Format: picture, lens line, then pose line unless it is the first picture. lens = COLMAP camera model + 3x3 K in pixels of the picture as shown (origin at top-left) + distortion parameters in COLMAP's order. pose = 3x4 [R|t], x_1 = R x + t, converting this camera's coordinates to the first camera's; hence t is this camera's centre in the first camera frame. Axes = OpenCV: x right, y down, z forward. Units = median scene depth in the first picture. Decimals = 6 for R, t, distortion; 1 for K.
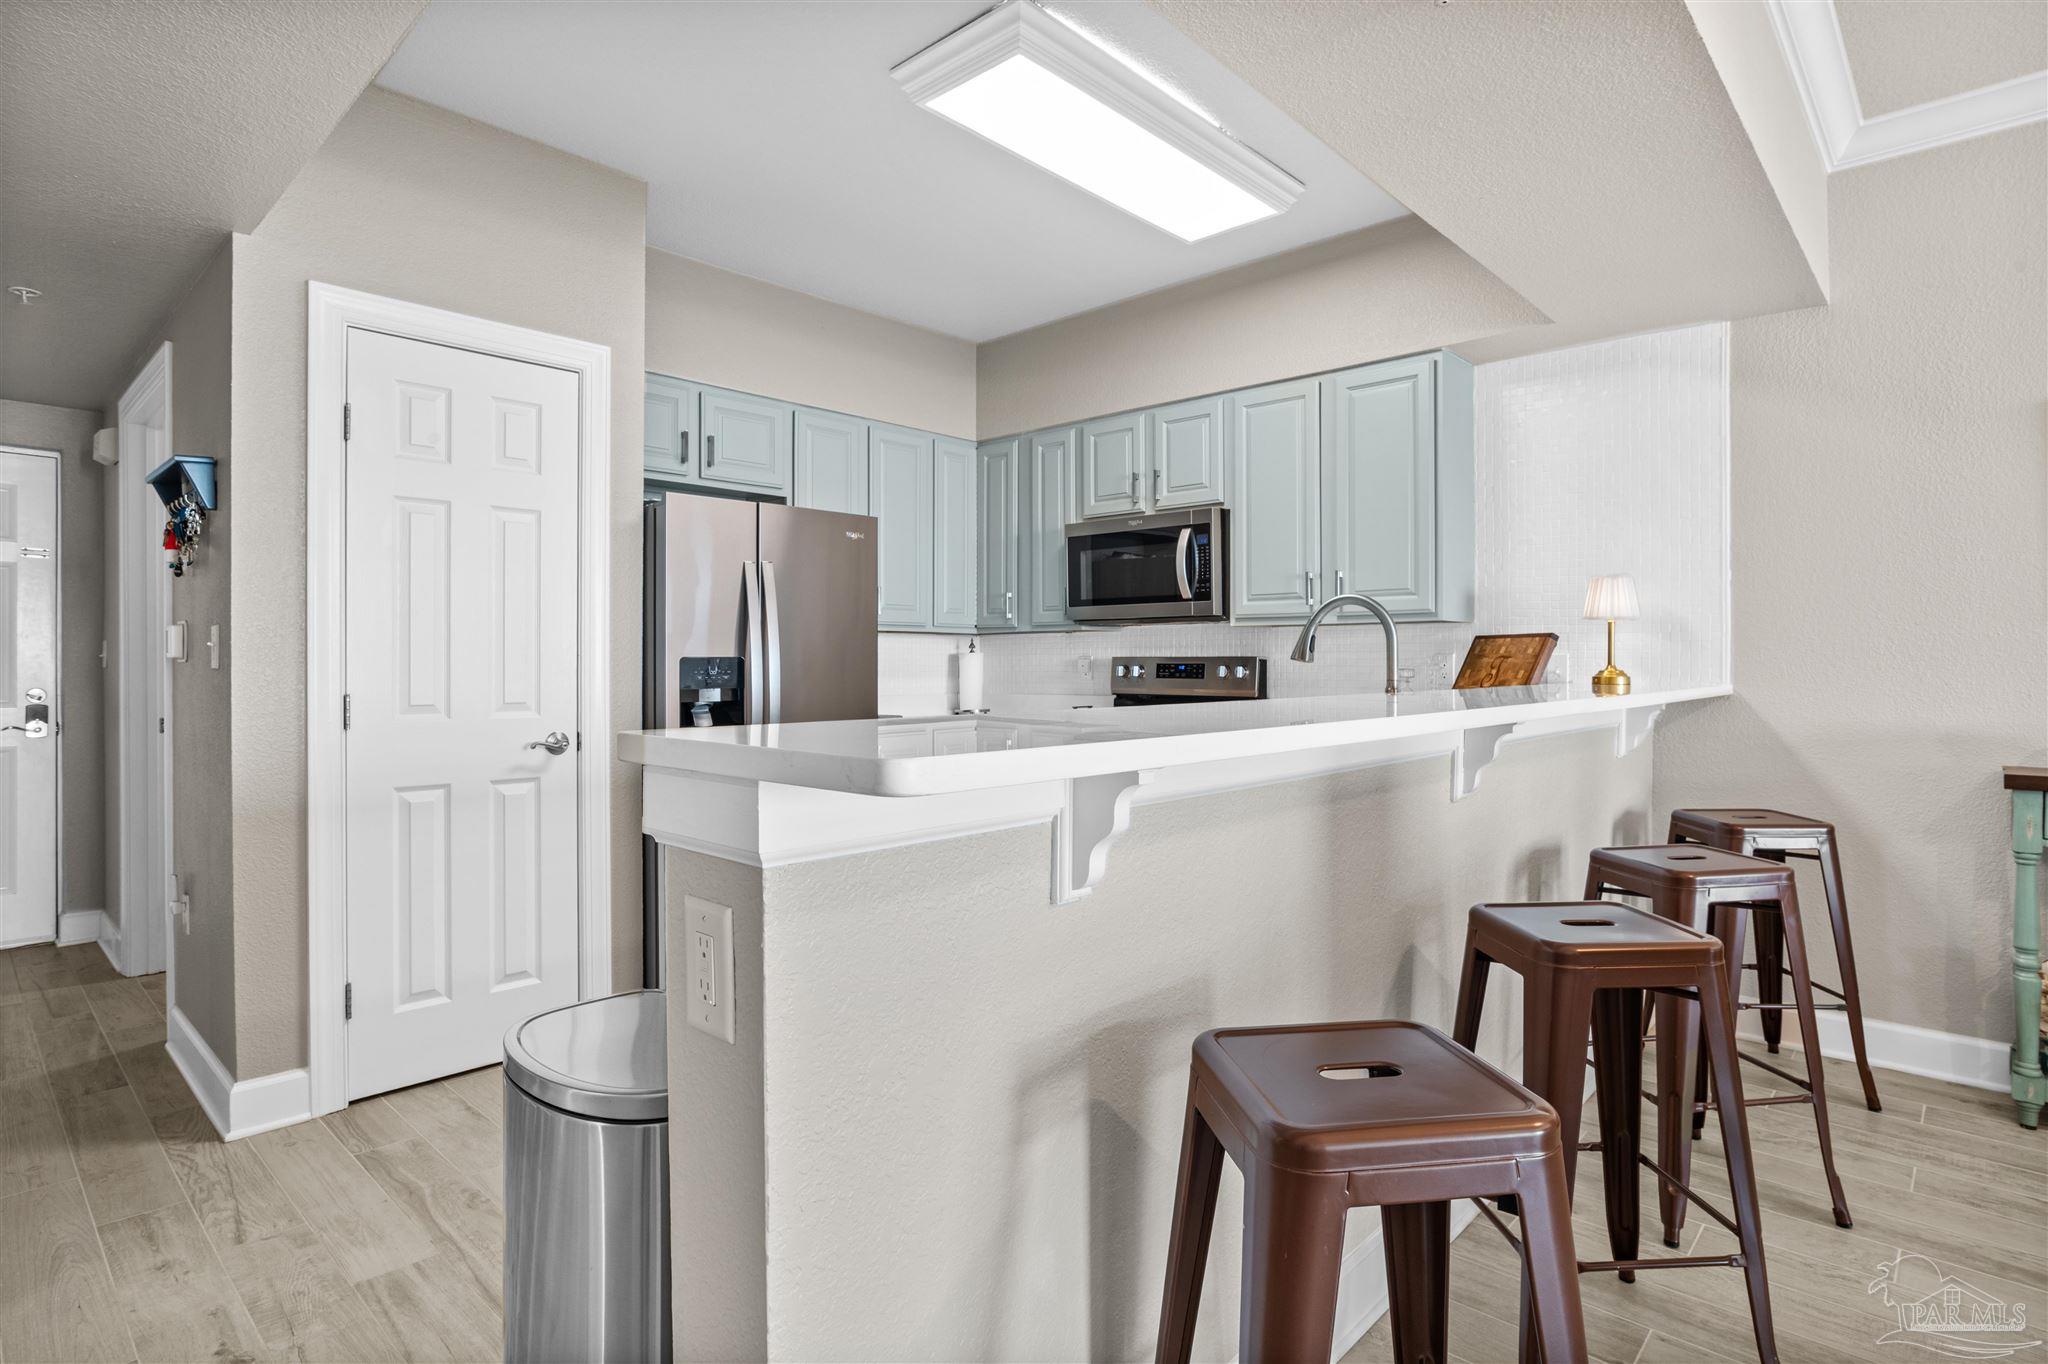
lens RADIAL K [[1034.7, 0, 1023.5], [0, 1034.7, 666.4], [0, 0, 1]] dist [-0.001727, -0.000119]
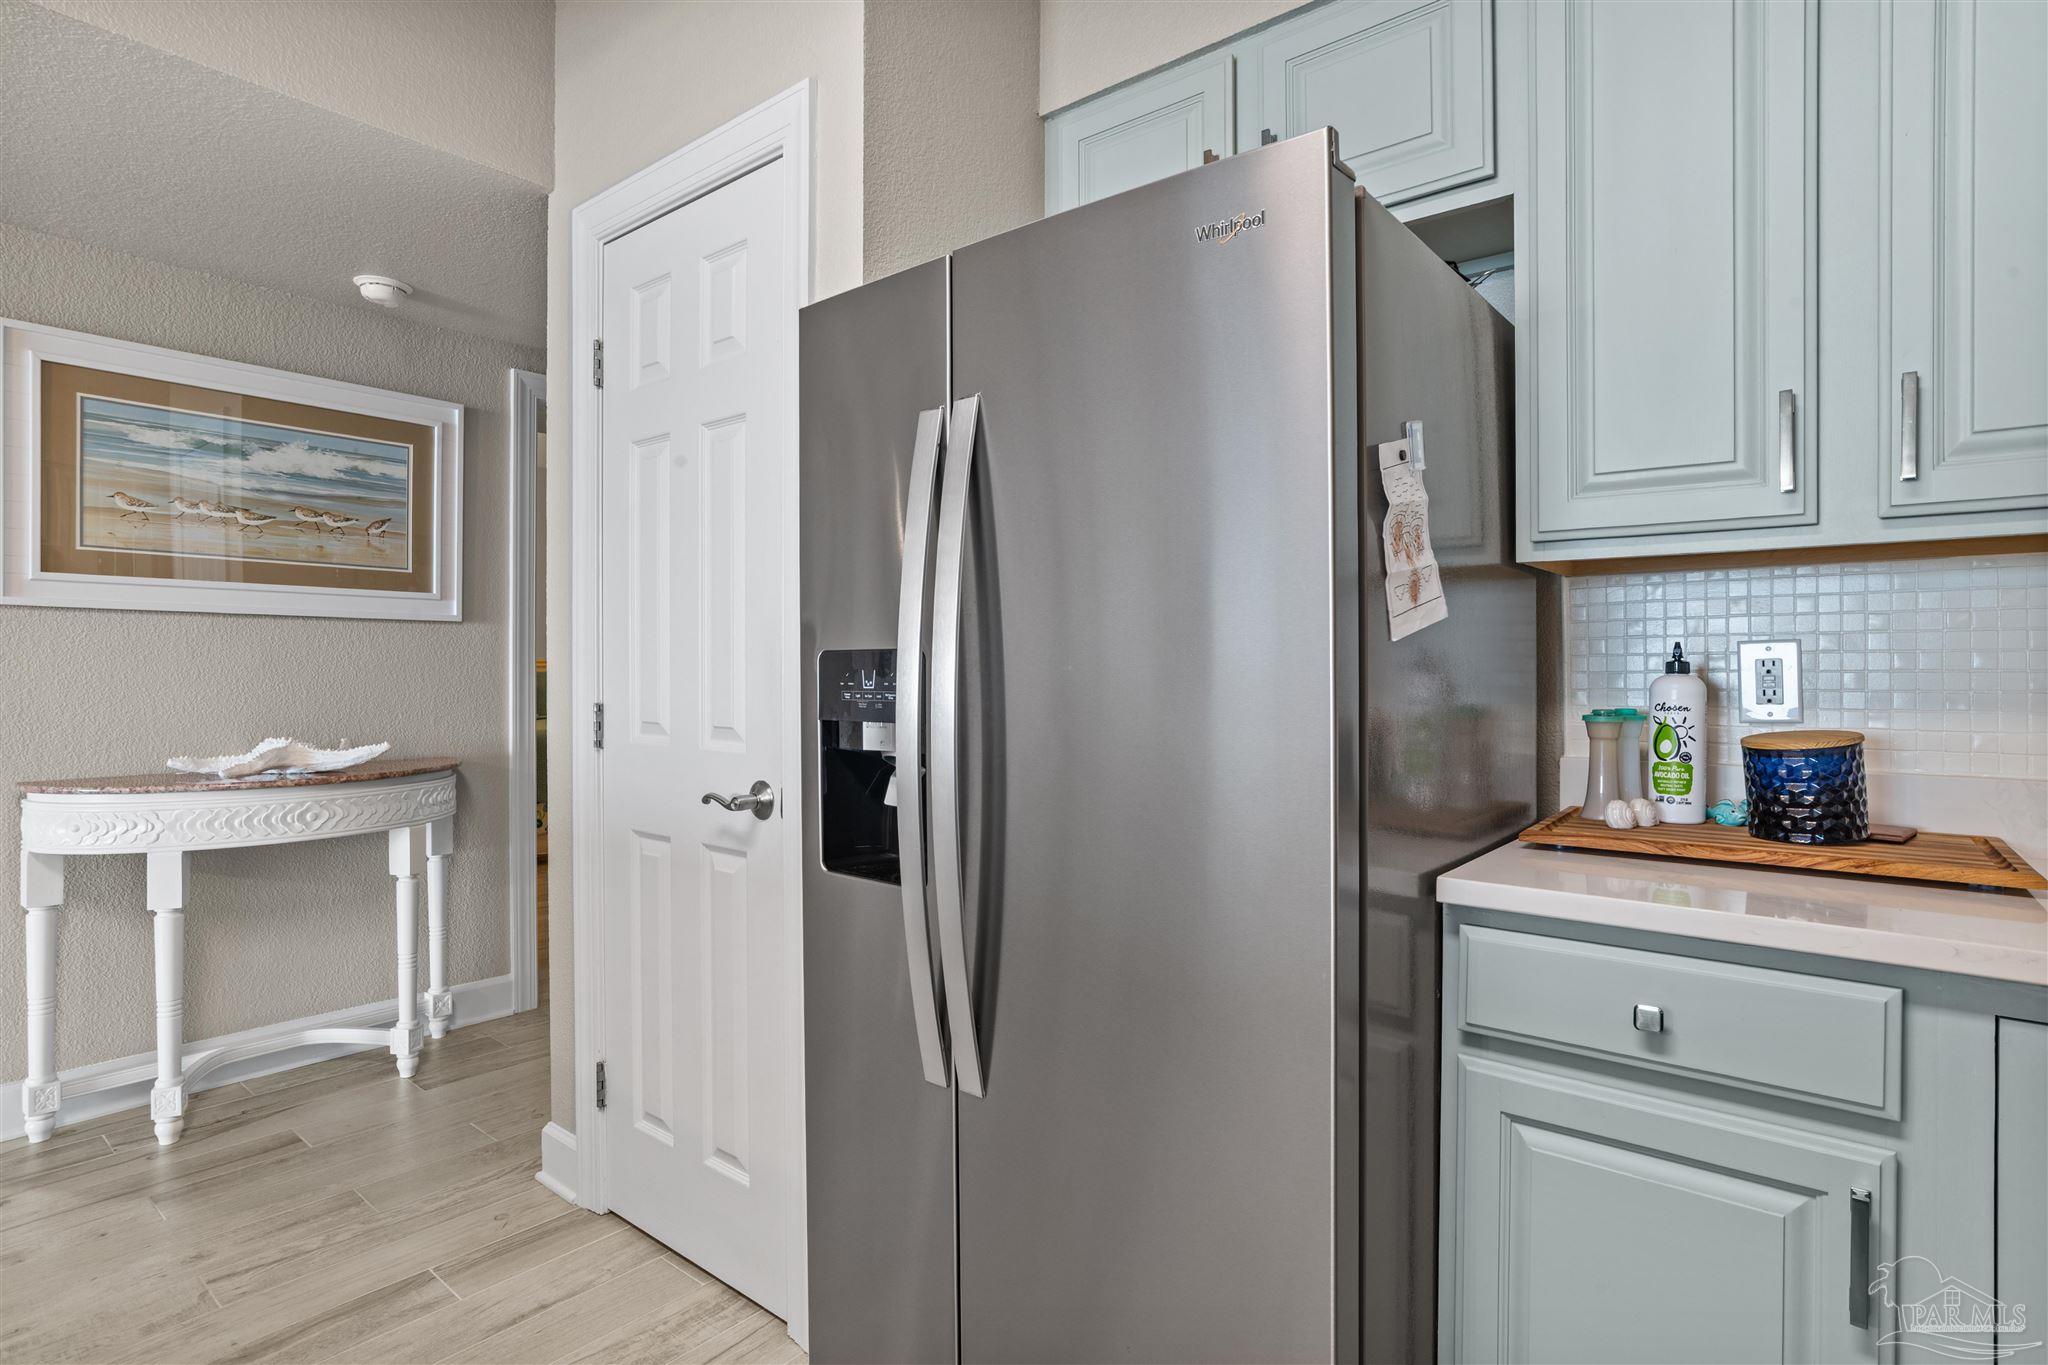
lens RADIAL K [[1051.0, 0, 1024.0], [0, 1051.0, 682.5], [0, 0, 1]] dist [-0.029170, 0.022610]
pose [[0.069858, 0.010326, -0.997504, 0.117761], [-0.001453, 0.999946, 0.010249, 0.000454], [0.997556, 0.000733, 0.069869, 0.833318]]
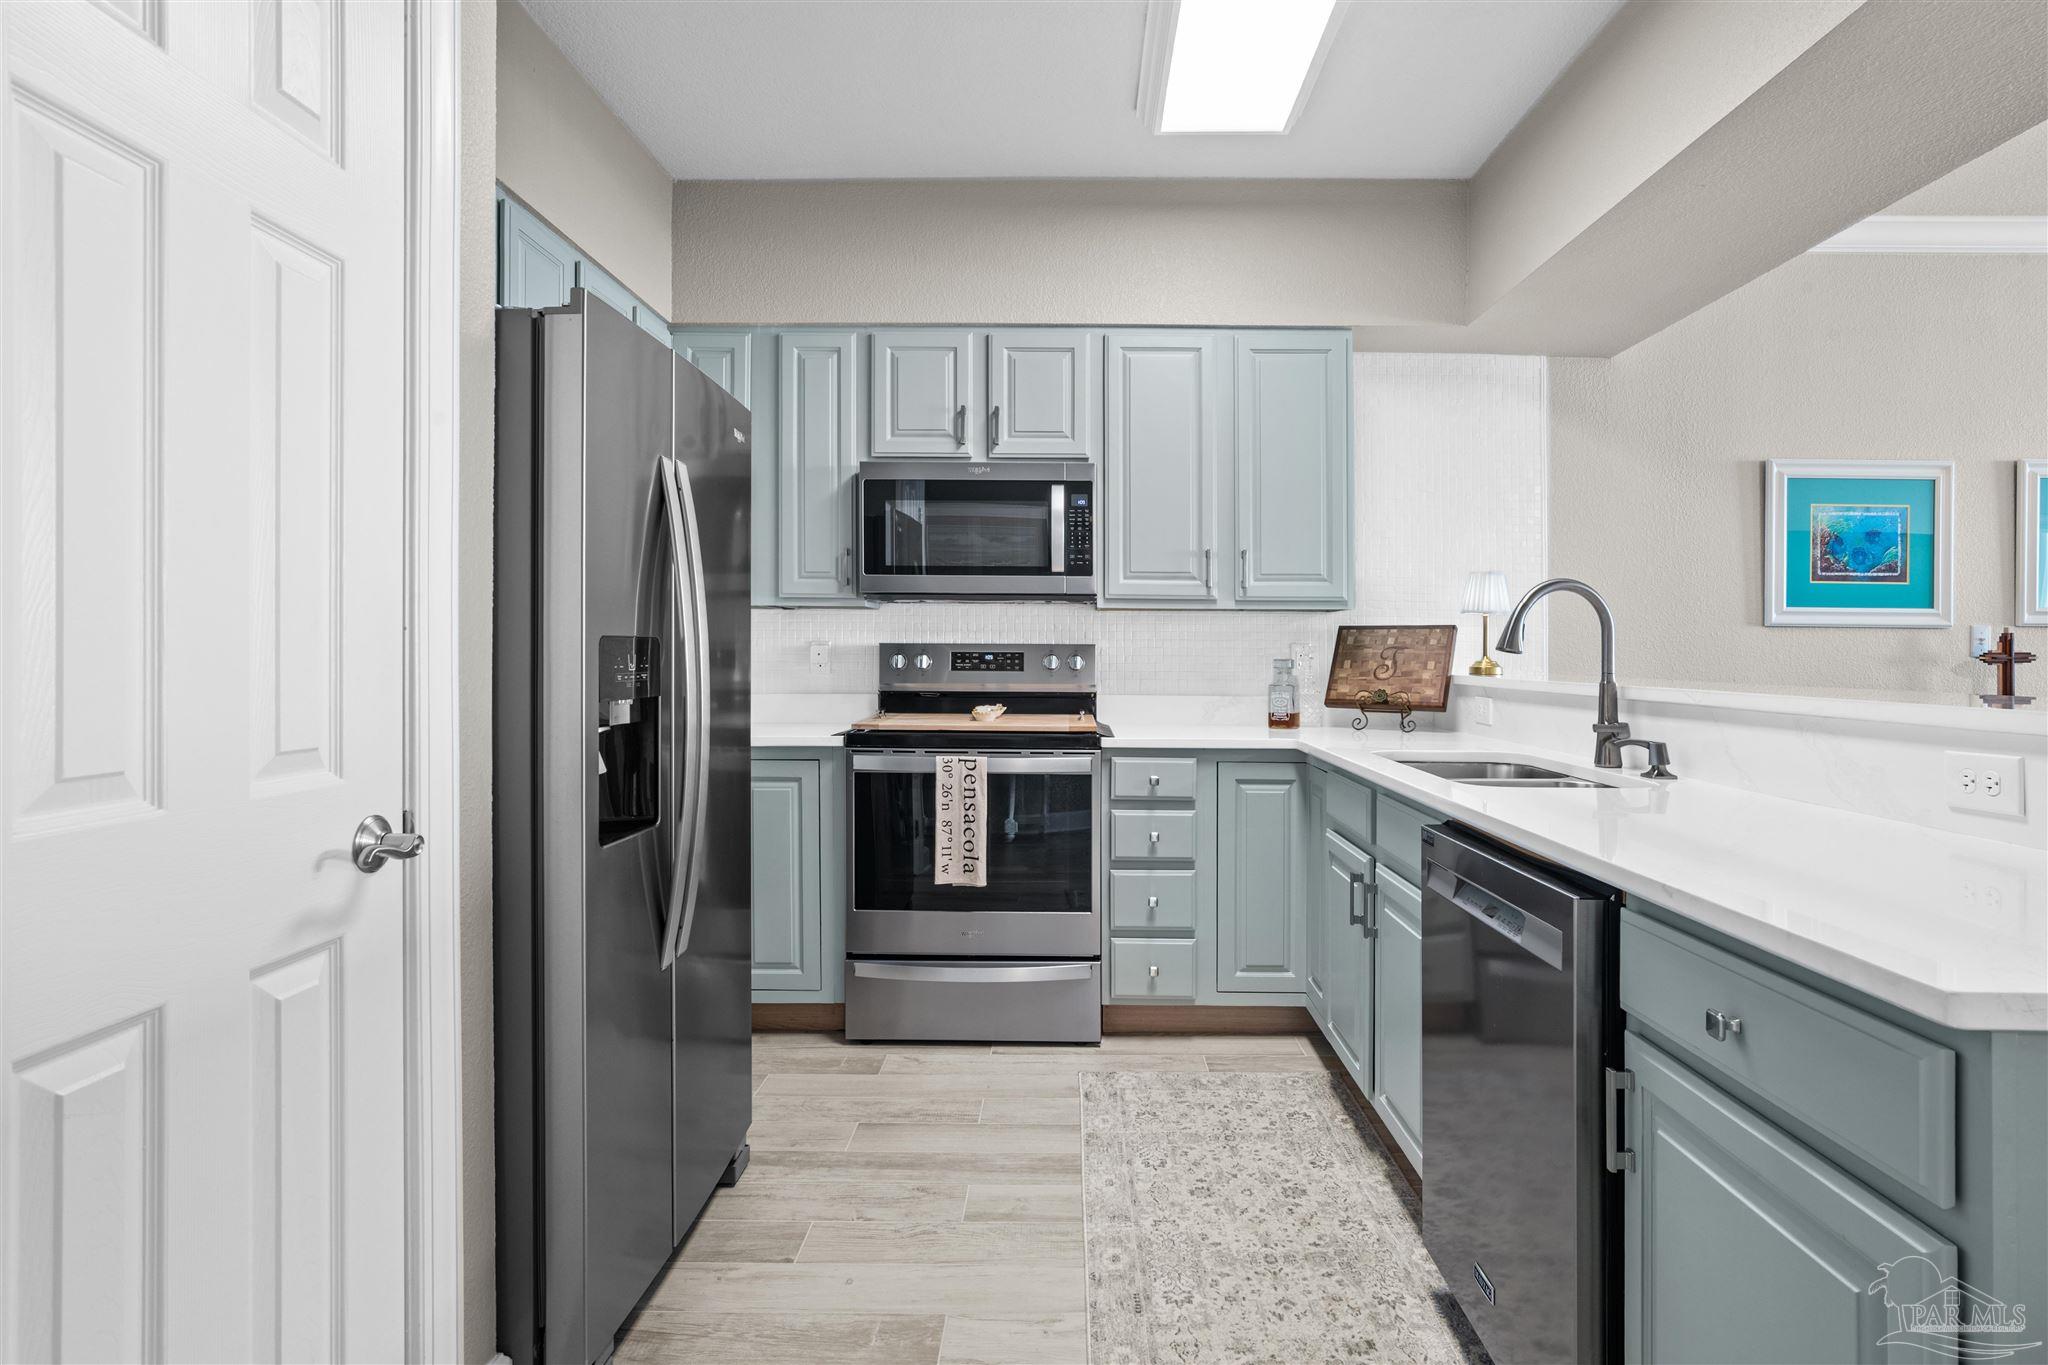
lens RADIAL K [[1066.1, 0, 1075.3], [0, 1066.1, 655.9], [0, 0, 1]] dist [-0.033919, 0.023302]
pose [[0.740869, 0.002360, 0.671645, -0.394124], [-0.003164, 0.999995, -0.000023, -0.000208], [-0.671642, -0.002108, 0.740873, 0.382874]]
